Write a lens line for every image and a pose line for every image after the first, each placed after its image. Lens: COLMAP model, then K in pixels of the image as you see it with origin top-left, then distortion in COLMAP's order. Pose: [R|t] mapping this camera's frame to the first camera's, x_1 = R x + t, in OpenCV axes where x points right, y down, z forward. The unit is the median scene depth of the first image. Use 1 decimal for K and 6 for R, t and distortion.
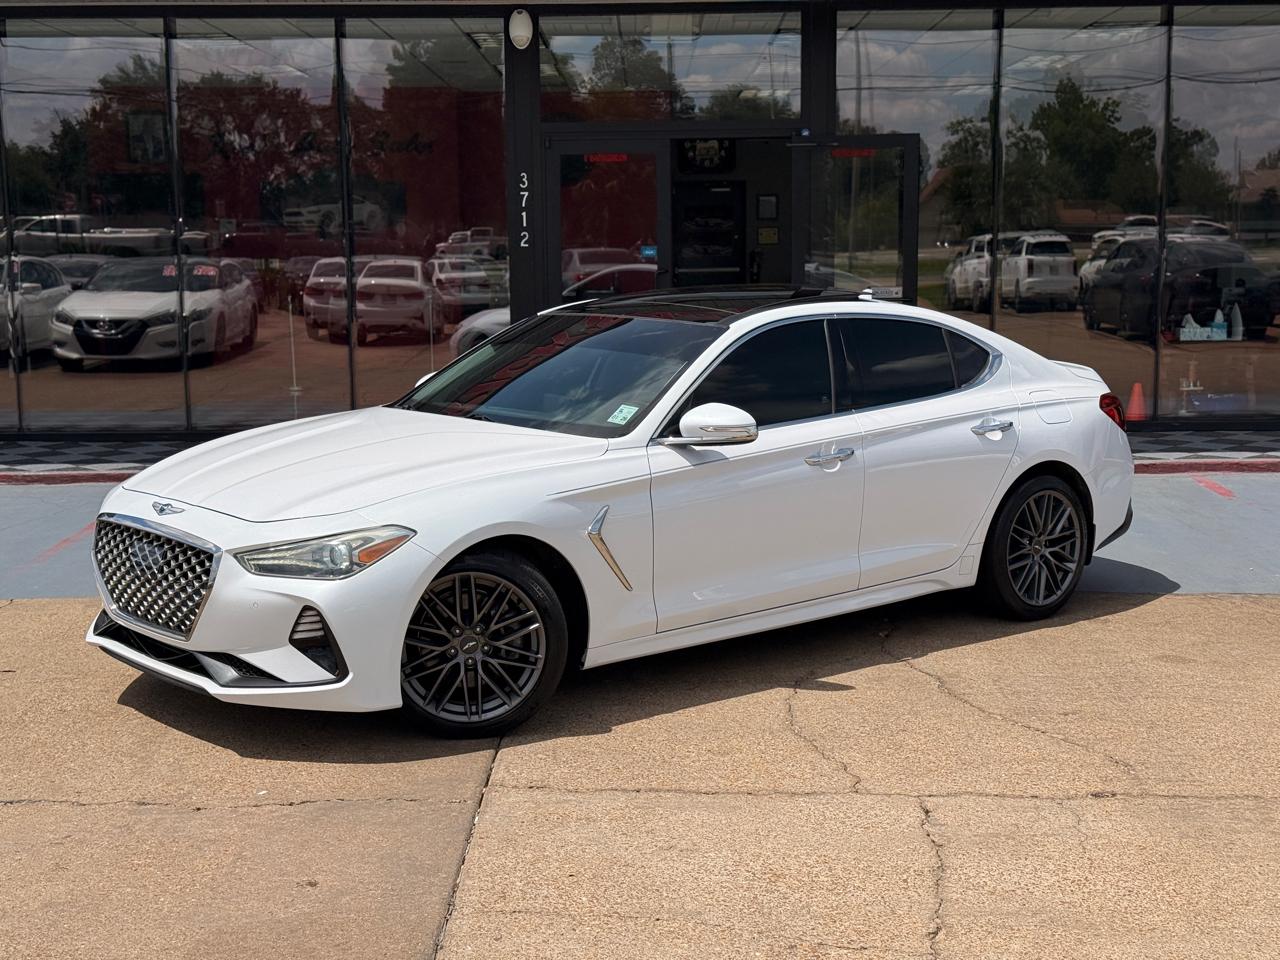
lens RADIAL K [[1760.1, 0, 640.0], [0, 1760.1, 480.0], [0, 0, 1]] dist [0.218246, -0.536395]
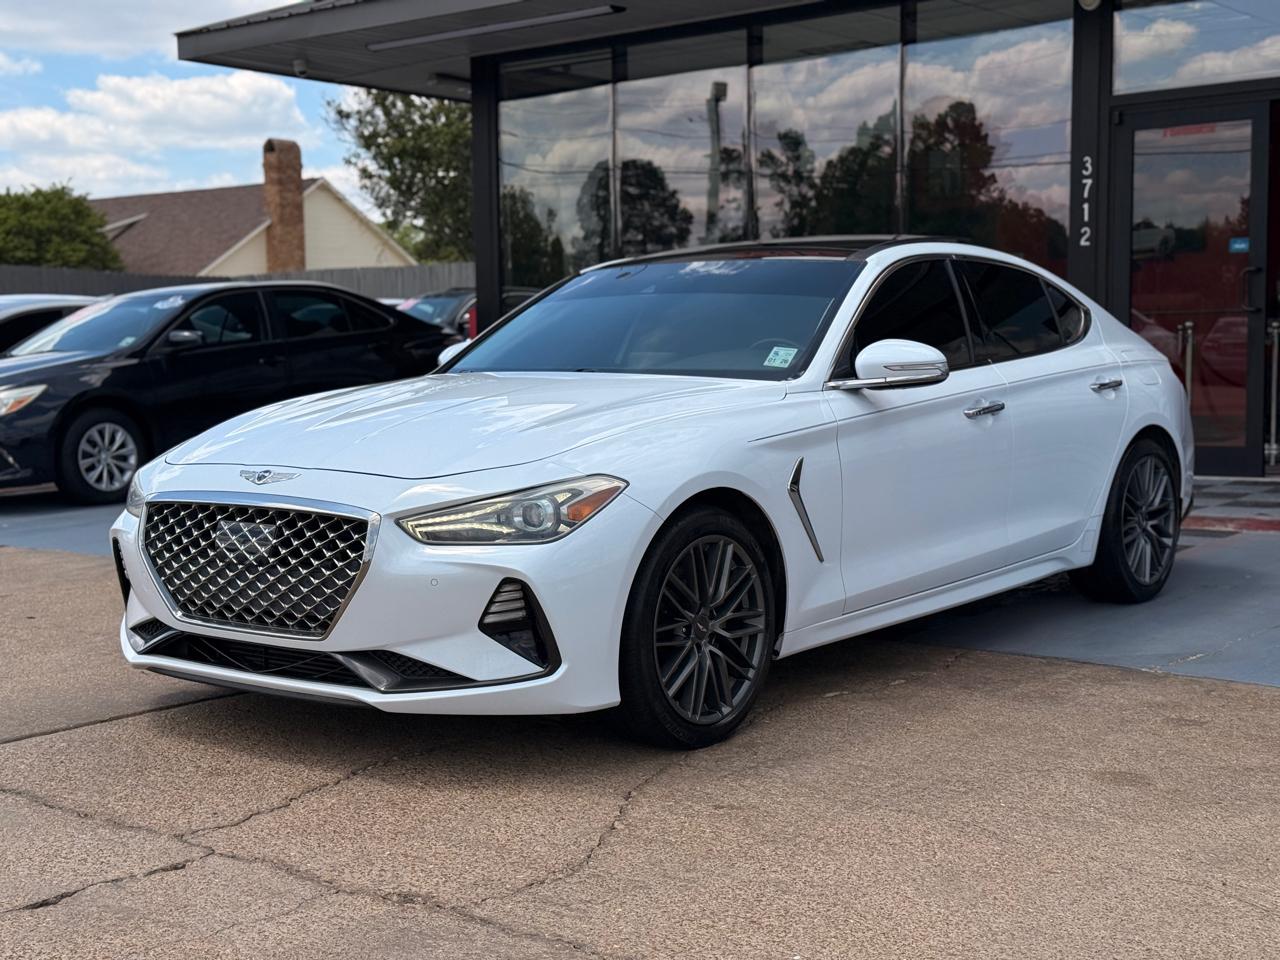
lens RADIAL K [[1760.1, 0, 640.0], [0, 1760.1, 480.0], [0, 0, 1]] dist [0.218246, -0.536395]
pose [[0.978667, -0.034749, 0.202491, -0.270155], [0.045692, 0.997722, -0.049620, 0.065203], [-0.200306, 0.057814, 0.978026, 0.216763]]
